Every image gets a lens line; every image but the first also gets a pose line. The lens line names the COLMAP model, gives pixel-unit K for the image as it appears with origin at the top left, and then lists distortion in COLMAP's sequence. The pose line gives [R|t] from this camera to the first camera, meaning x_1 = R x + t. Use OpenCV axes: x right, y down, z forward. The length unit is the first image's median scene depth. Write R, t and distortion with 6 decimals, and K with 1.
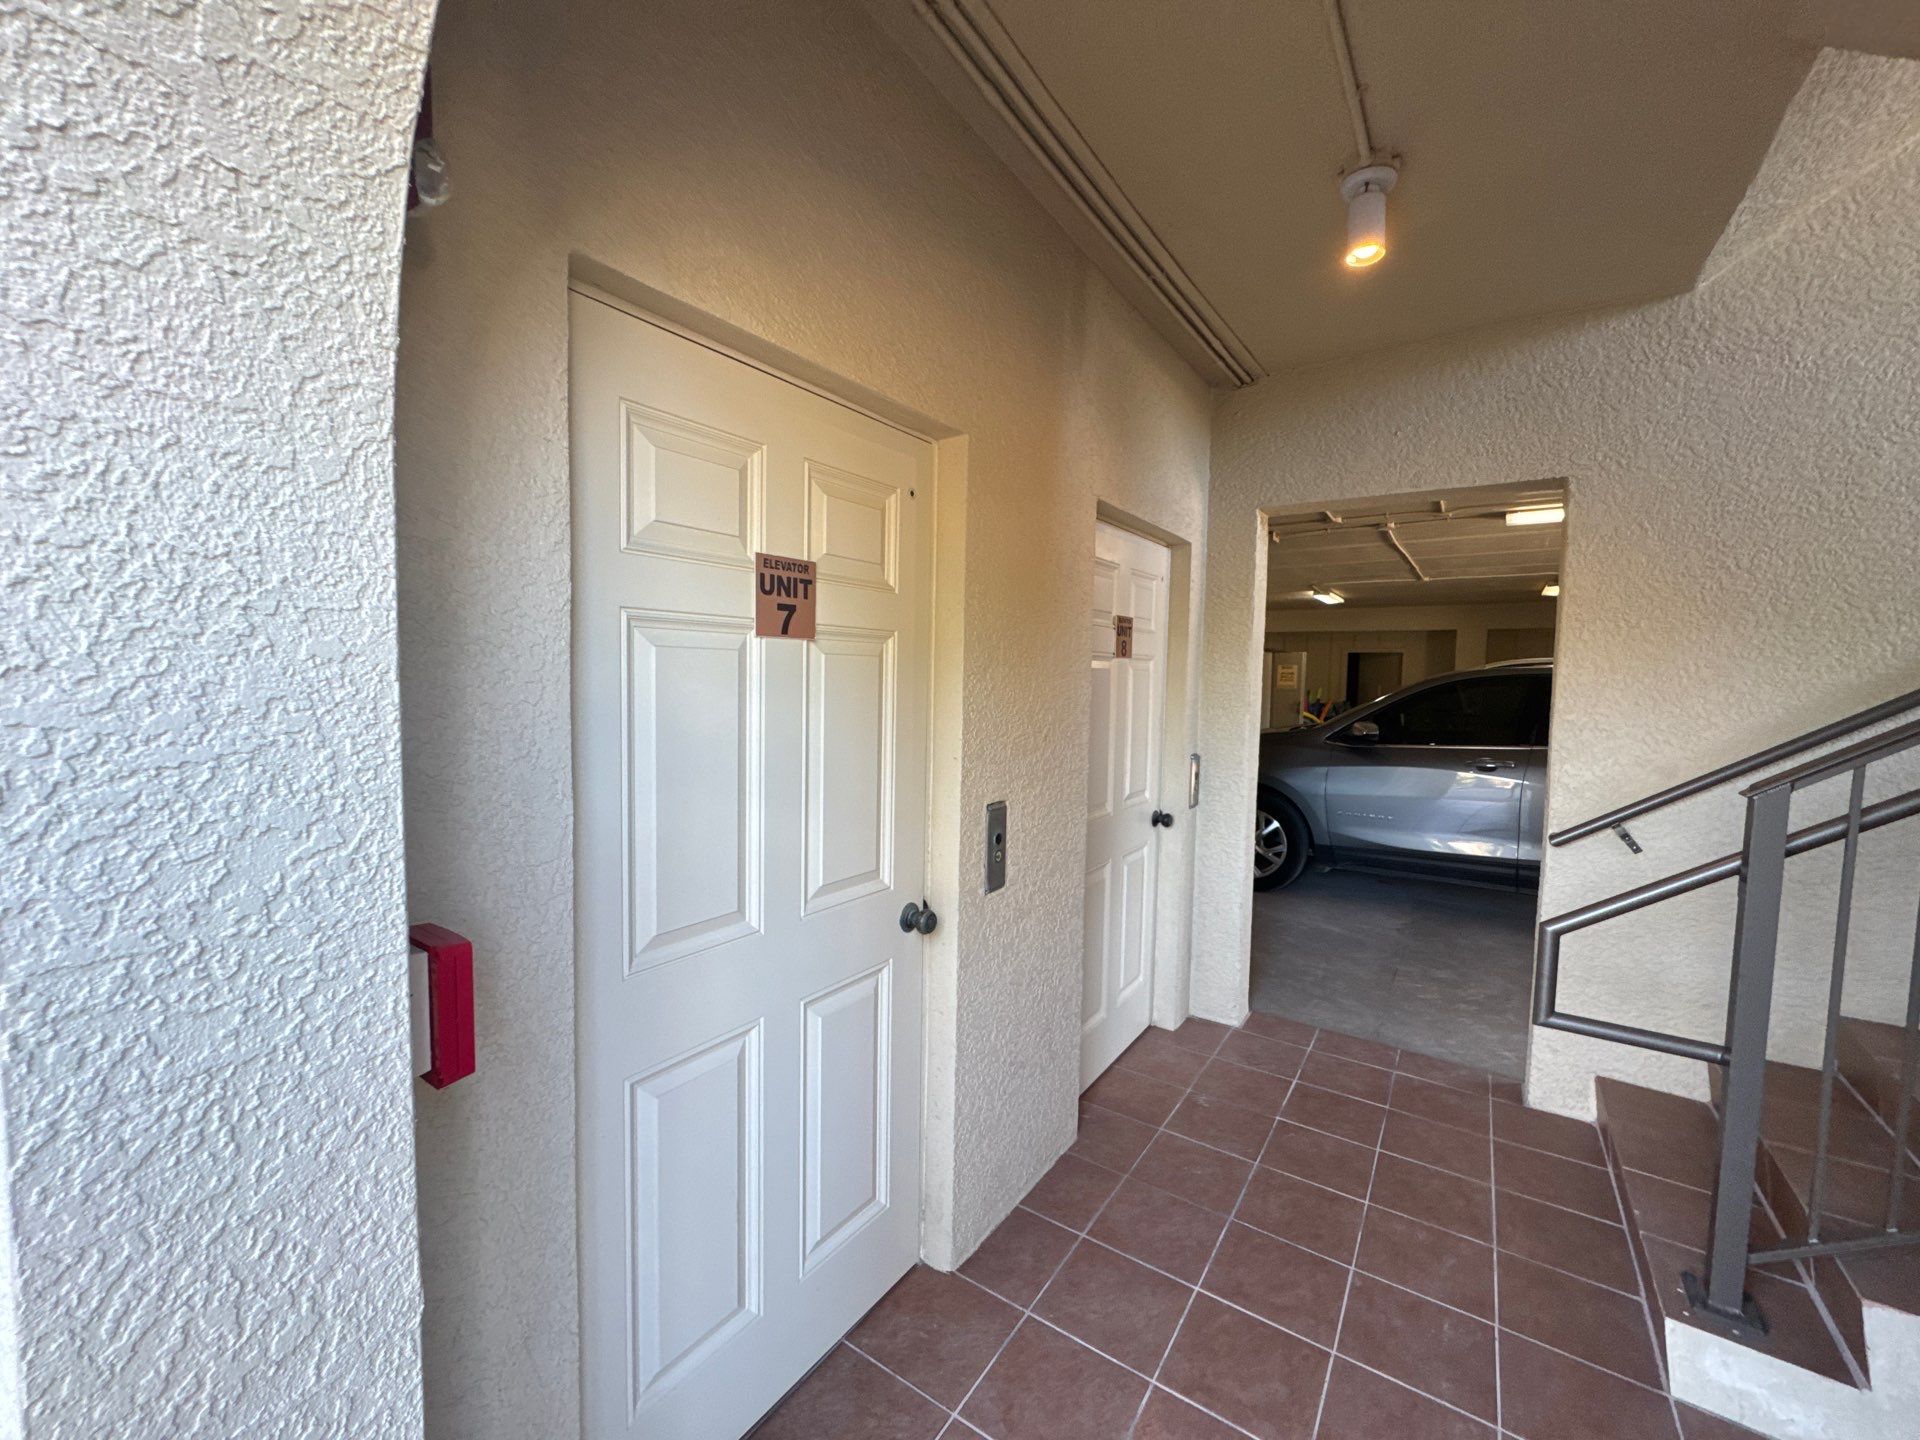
lens RADIAL K [[765.4, 0, 956.1], [0, 765.4, 723.8], [0, 0, 1]] dist [-0.004569, 0.001037]
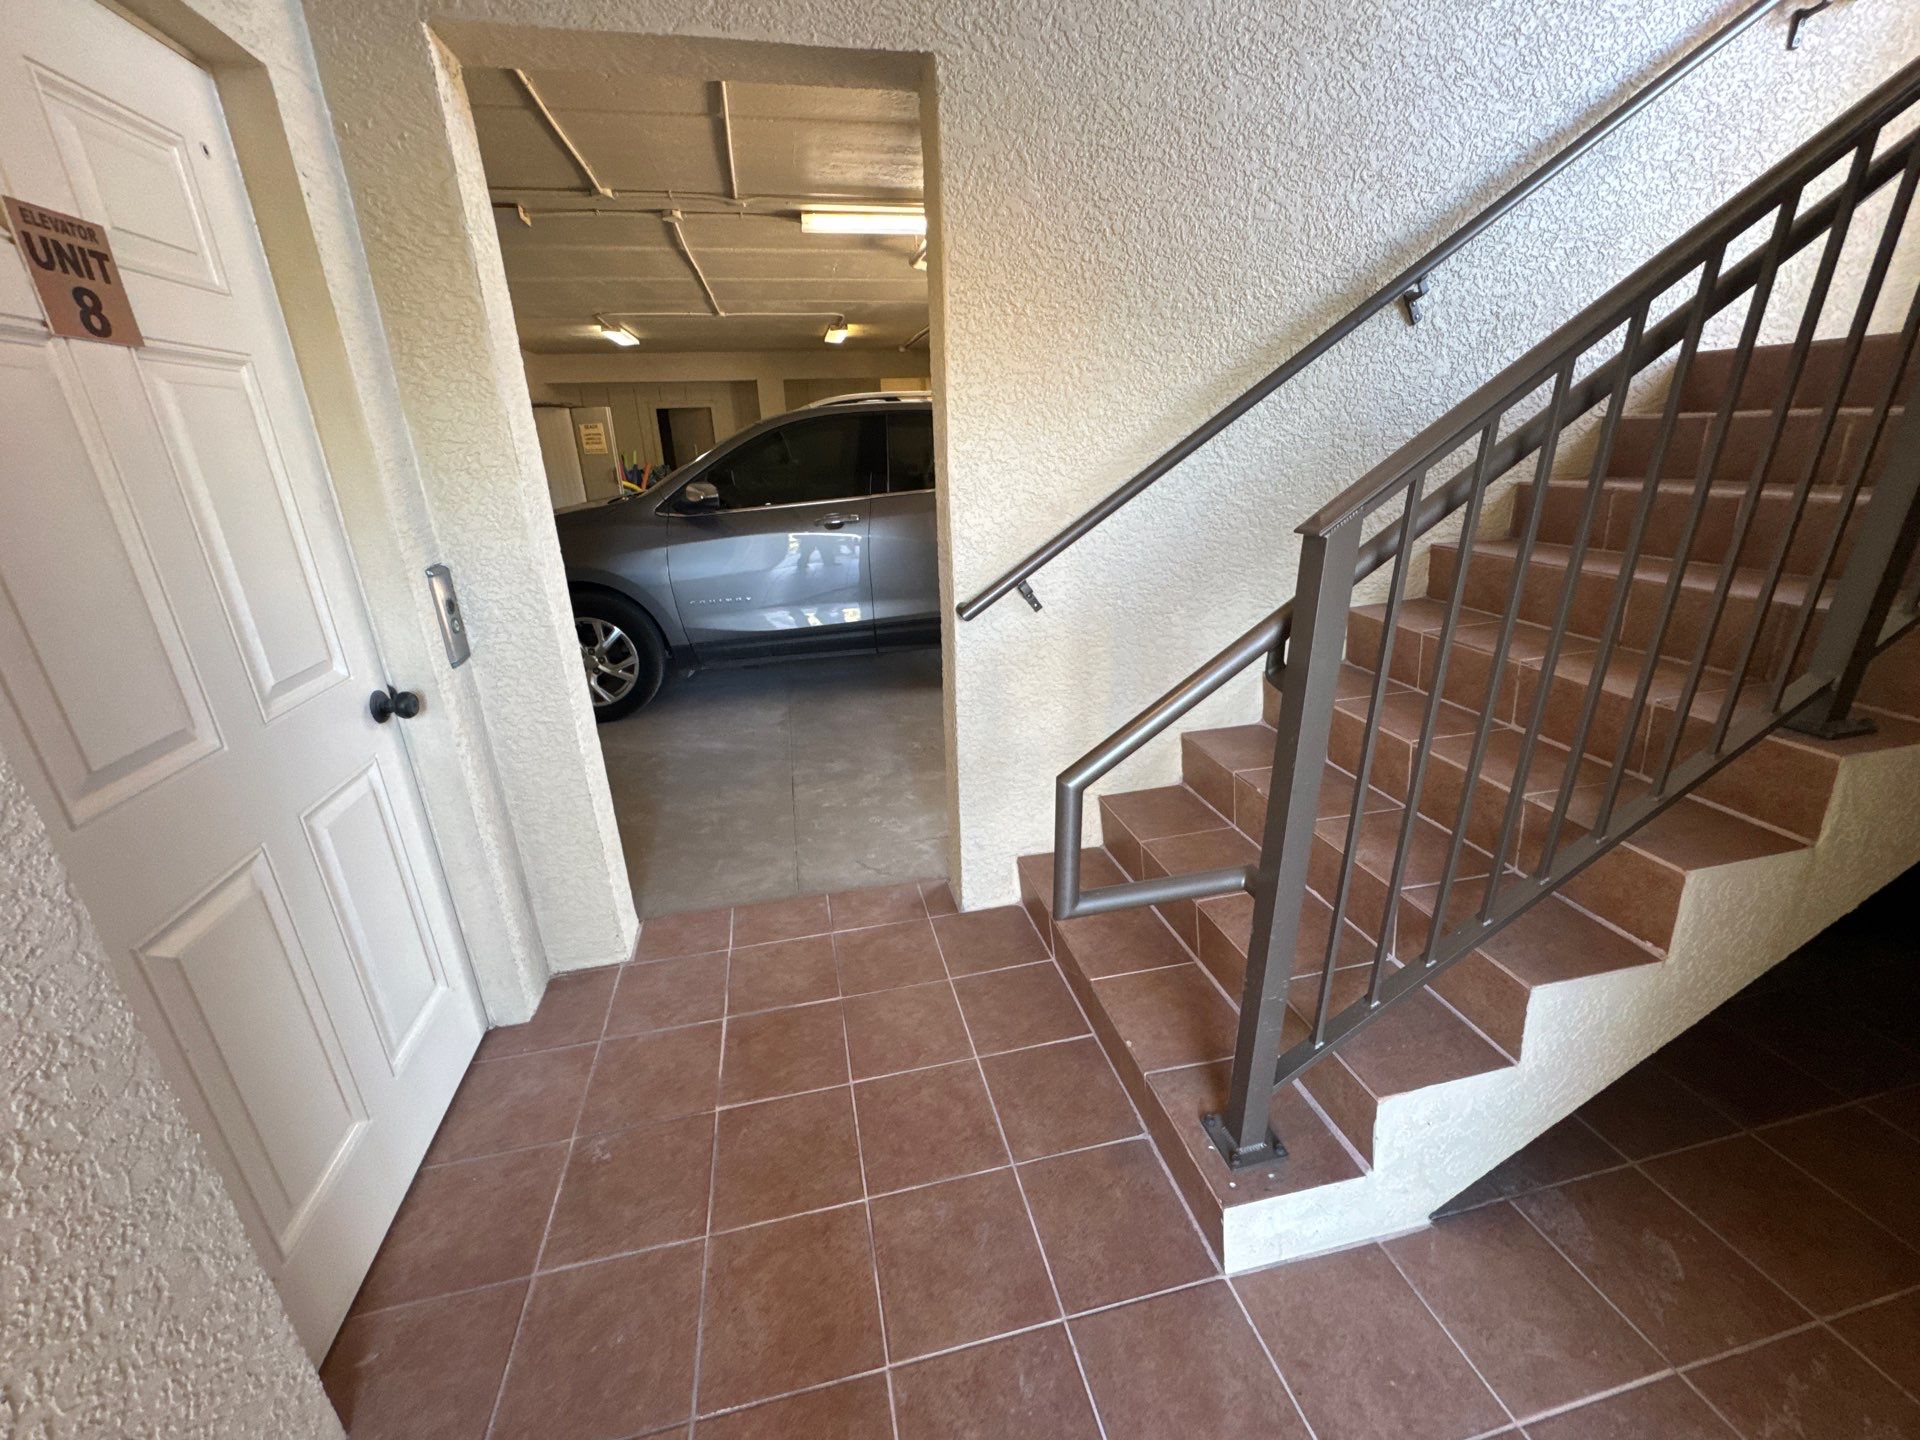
lens RADIAL K [[765.4, 0, 957.5], [0, 765.4, 723.2], [0, 0, 1]] dist [-0.004569, 0.001037]
pose [[0.678101, -0.291415, 0.674727, 0.166630], [0.088288, 0.943685, 0.318849, 0.005879], [-0.729647, -0.156641, 0.665641, 0.361832]]
